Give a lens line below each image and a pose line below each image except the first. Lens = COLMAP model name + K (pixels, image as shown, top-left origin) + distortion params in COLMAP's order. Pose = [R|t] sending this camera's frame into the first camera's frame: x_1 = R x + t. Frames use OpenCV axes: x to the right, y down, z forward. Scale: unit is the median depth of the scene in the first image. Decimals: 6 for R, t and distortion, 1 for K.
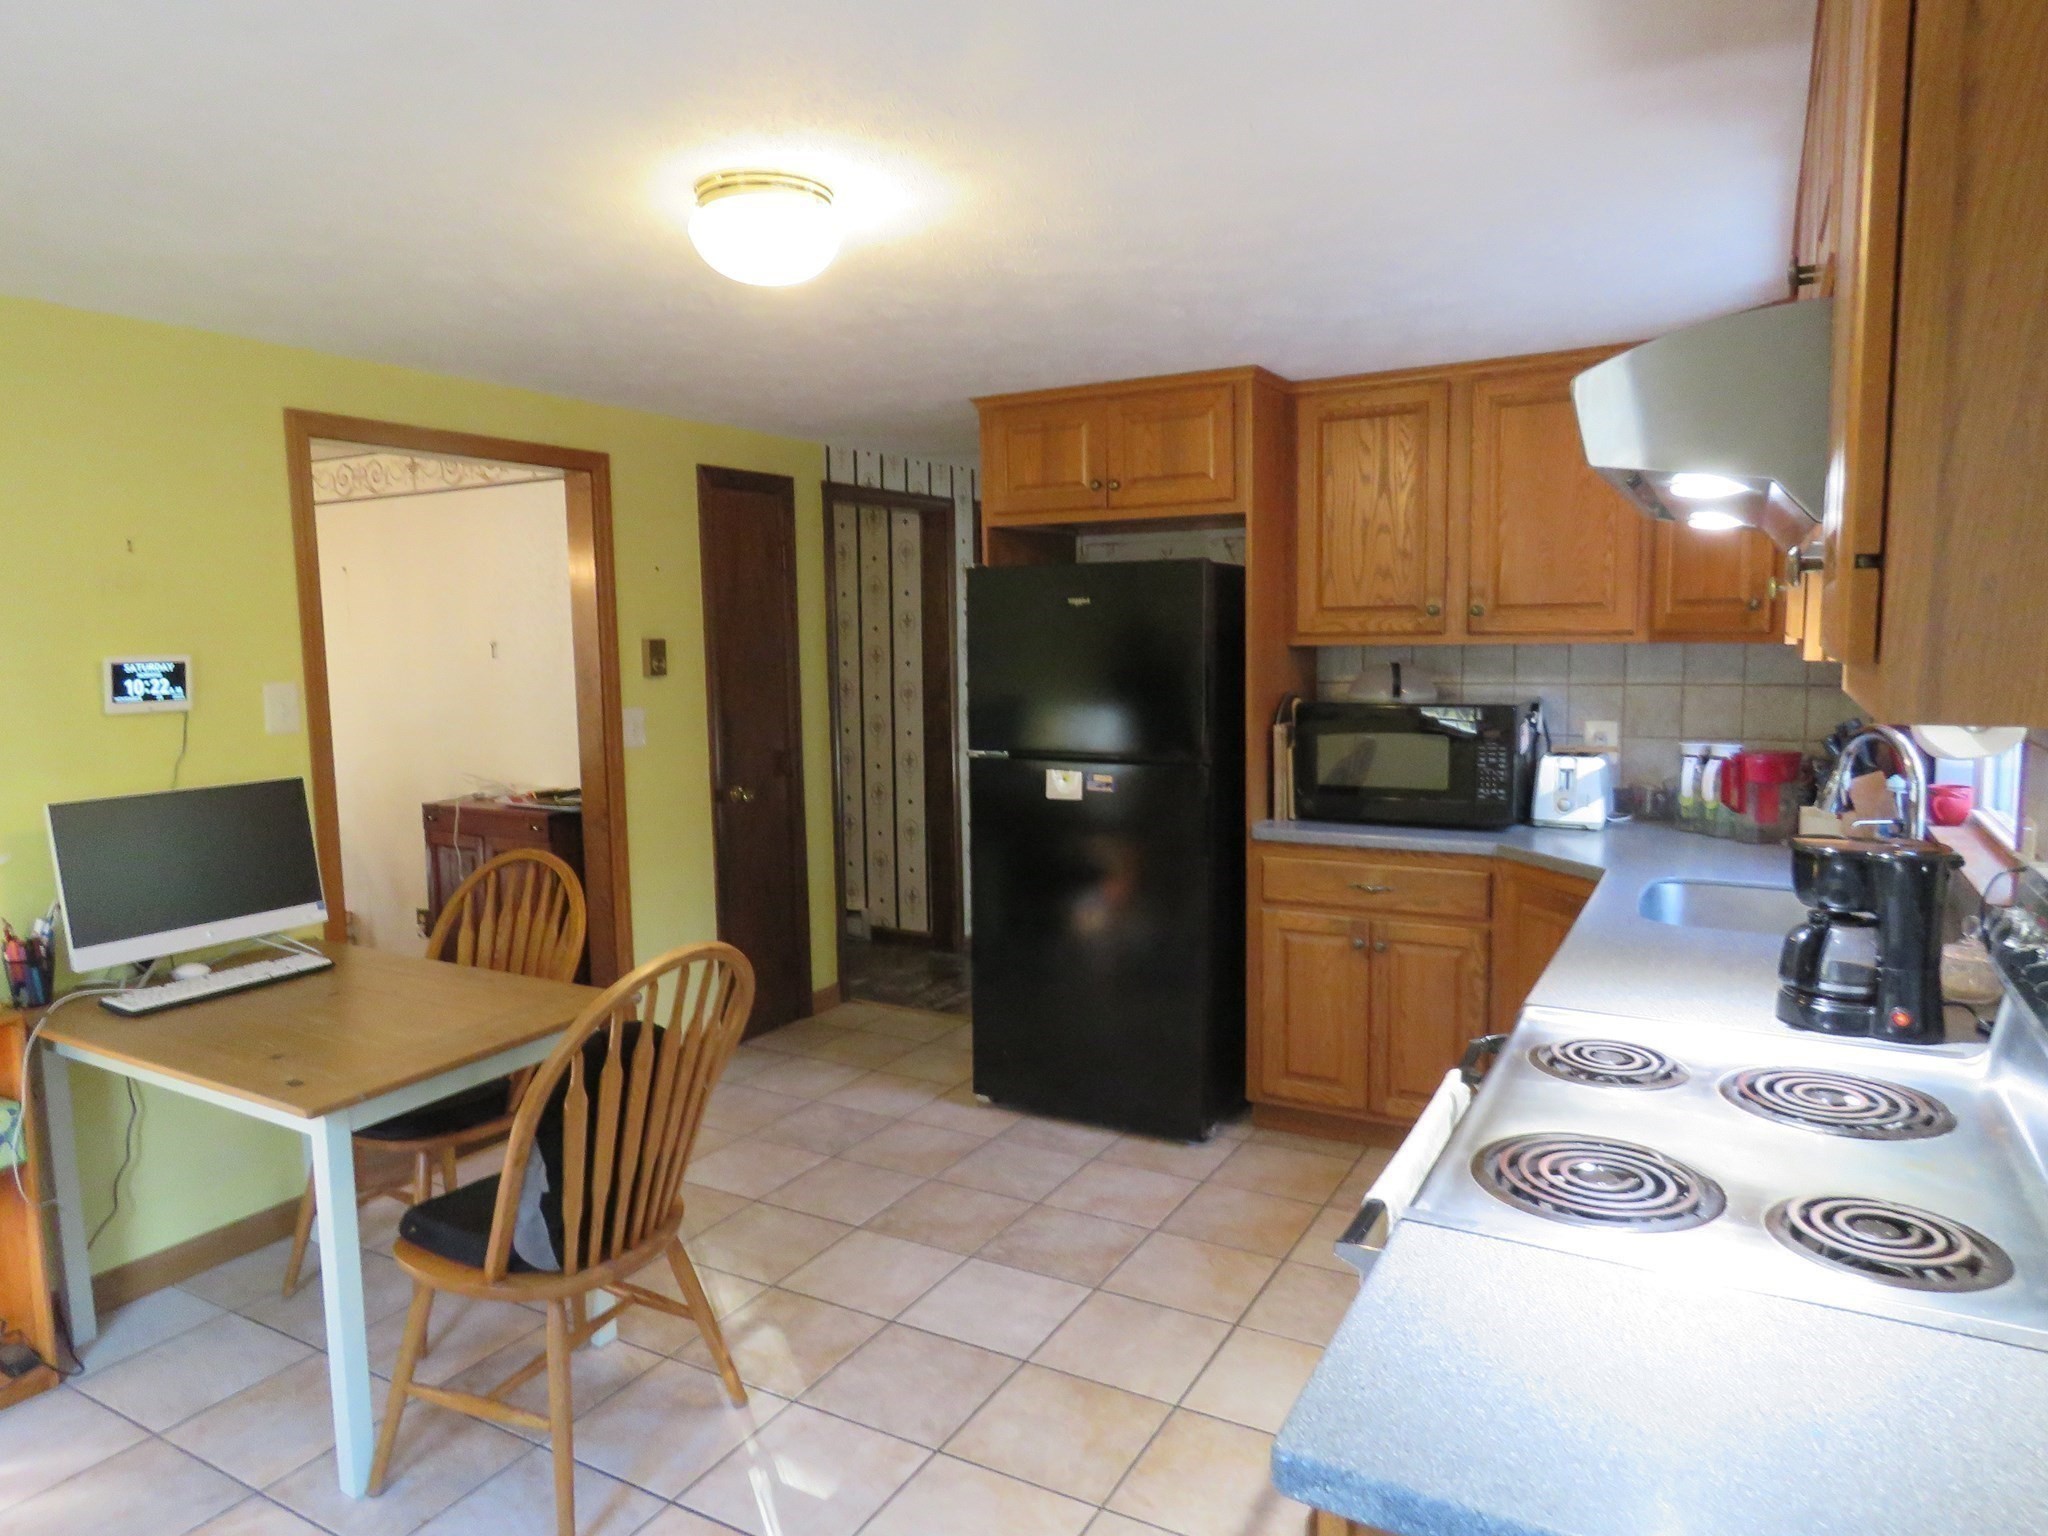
lens RADIAL K [[1296.9, 0, 1025.4], [0, 1296.9, 768.9], [0, 0, 1]] dist [-0.006629, -0.001694]
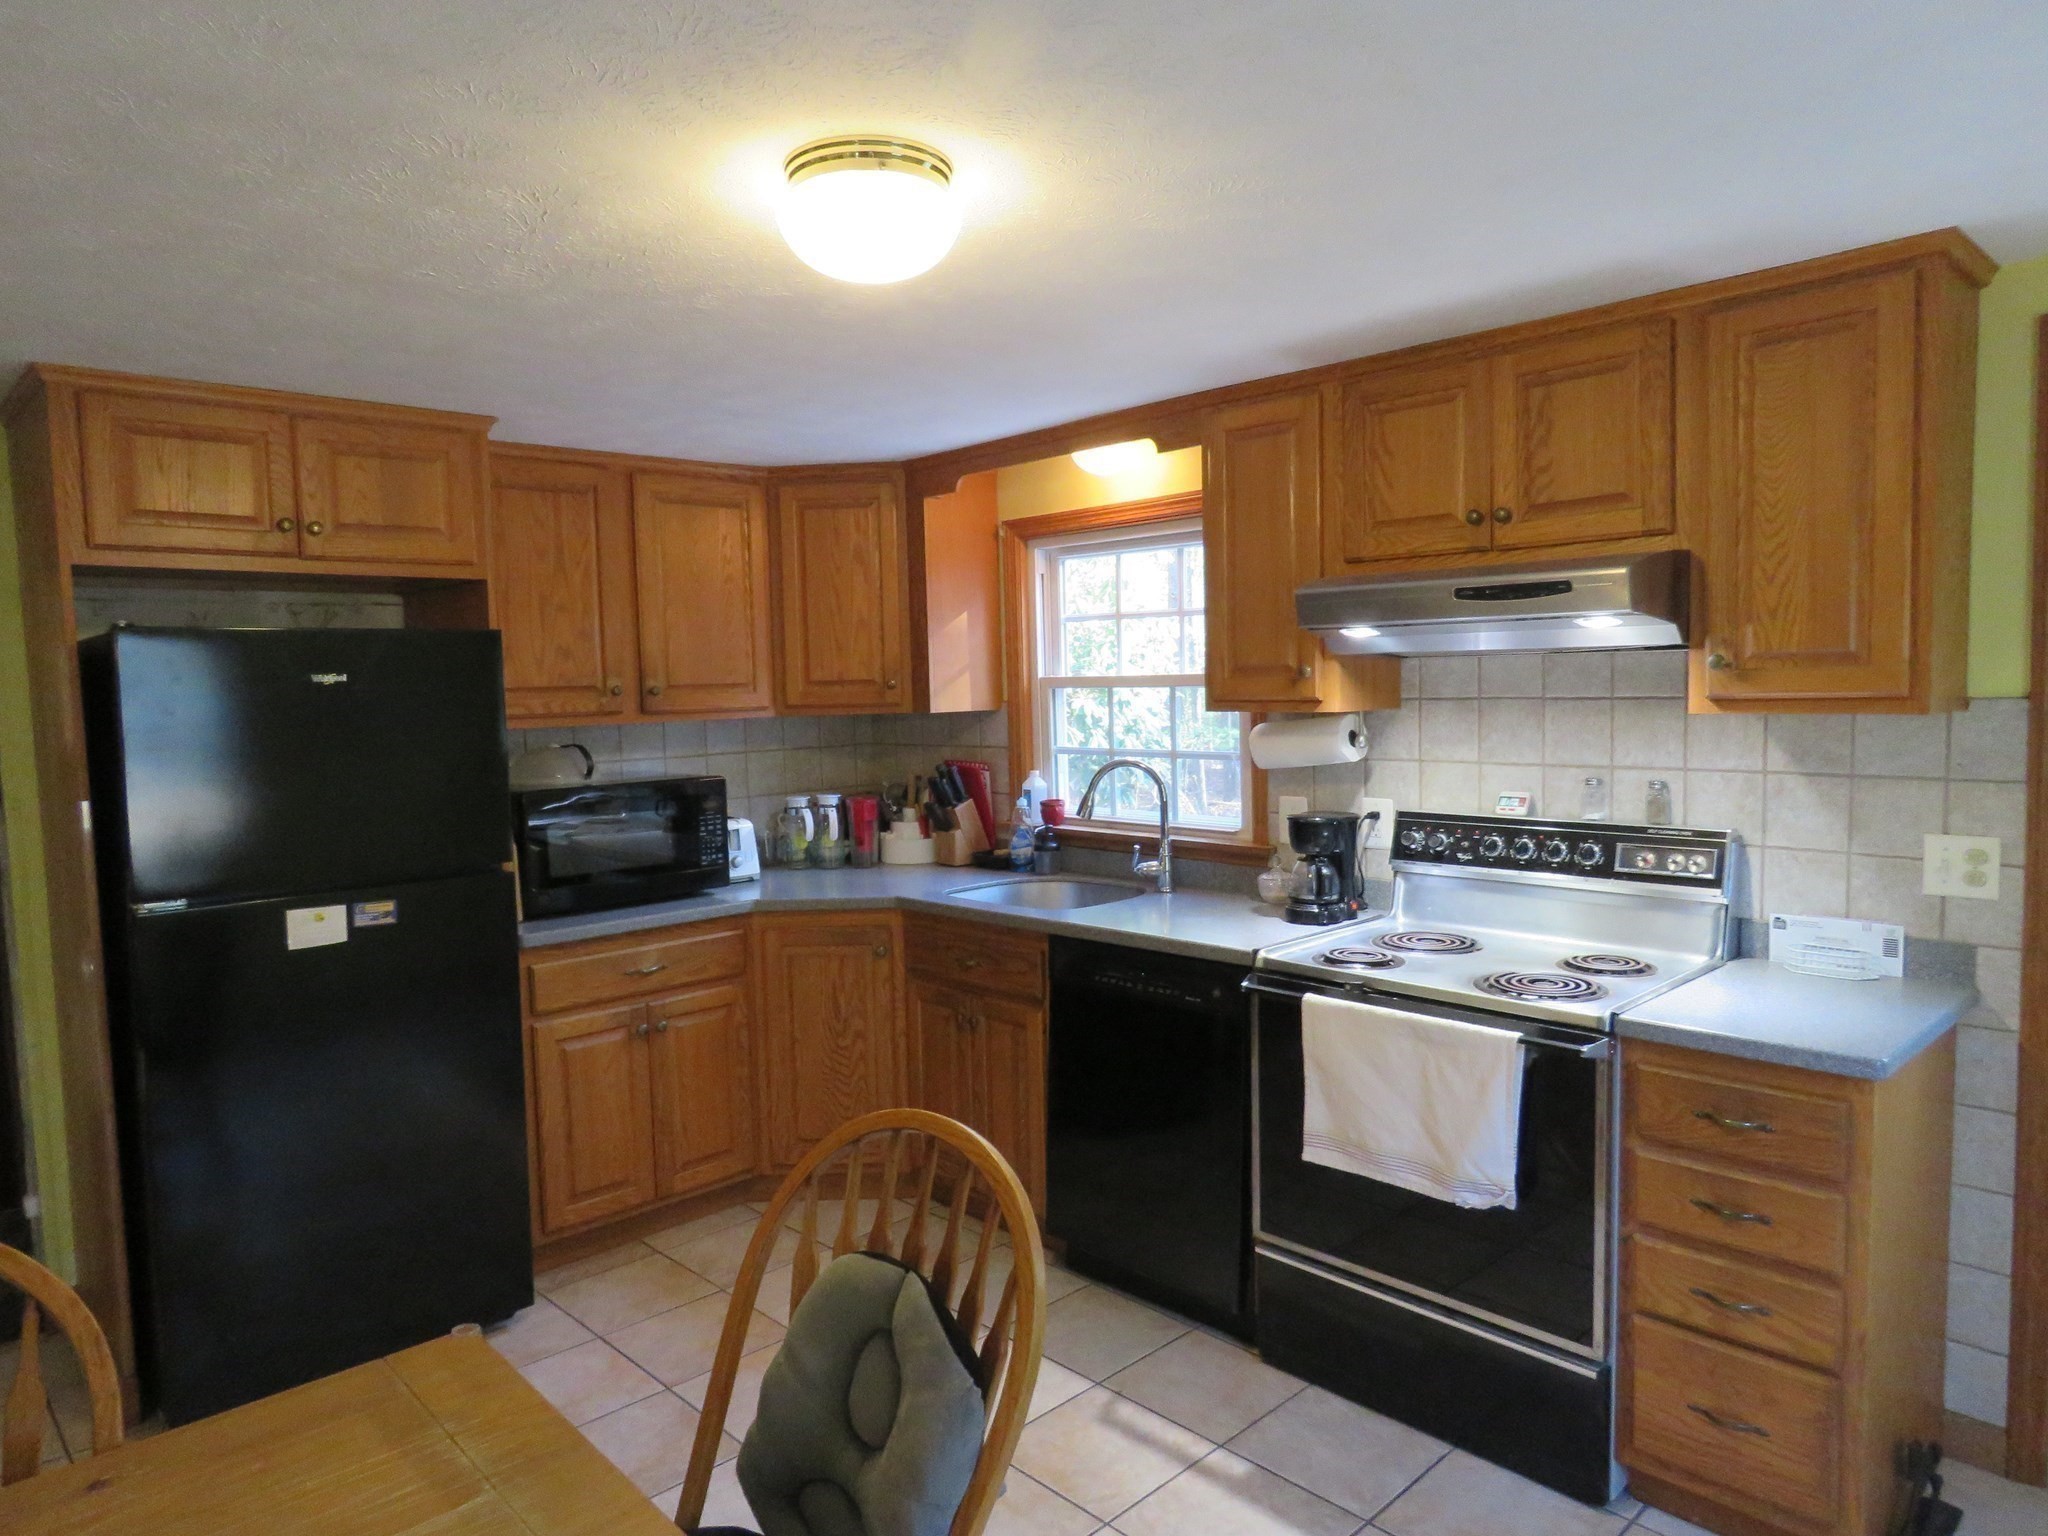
lens RADIAL K [[1296.9, 0, 1011.5], [0, 1296.9, 766.0], [0, 0, 1]] dist [-0.006629, -0.001694]
pose [[0.307338, -0.054633, 0.950031, -0.553108], [0.122492, 0.992316, 0.017438, -0.043606], [-0.943684, 0.111012, 0.311669, 0.397817]]
